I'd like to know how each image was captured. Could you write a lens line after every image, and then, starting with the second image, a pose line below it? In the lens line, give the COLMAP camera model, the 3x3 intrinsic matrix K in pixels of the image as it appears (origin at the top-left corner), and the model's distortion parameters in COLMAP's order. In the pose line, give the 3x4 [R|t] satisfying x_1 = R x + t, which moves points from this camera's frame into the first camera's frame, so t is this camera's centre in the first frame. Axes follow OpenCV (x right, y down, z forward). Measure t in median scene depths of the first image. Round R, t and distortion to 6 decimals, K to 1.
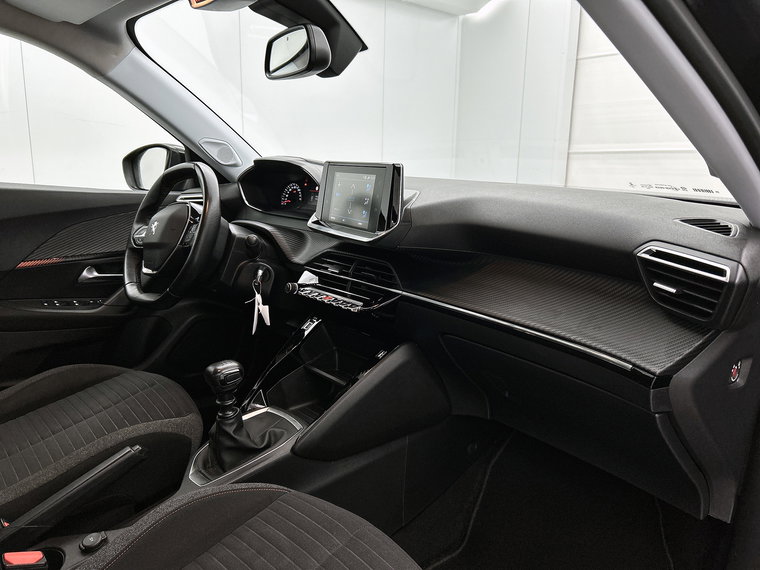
lens RADIAL K [[579.6, 0, 380.0], [0, 579.6, 285.0], [0, 0, 1]] dist [-0.003220, -0.001068]
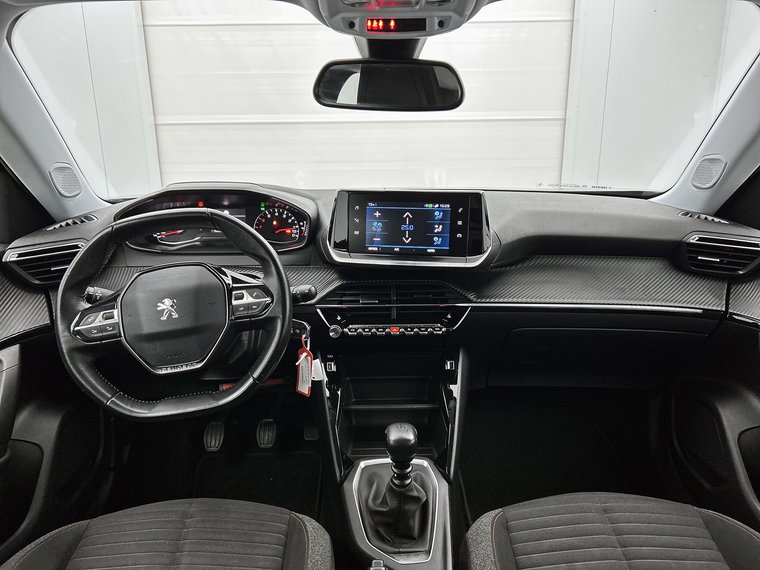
lens RADIAL K [[579.6, 0, 380.0], [0, 579.6, 285.0], [0, 0, 1]] dist [-0.003220, -0.001068]
pose [[0.644095, -0.234736, 0.728039, -0.832350], [0.178419, 0.971603, 0.155419, -0.216901], [-0.743847, 0.029792, 0.667685, 0.368504]]
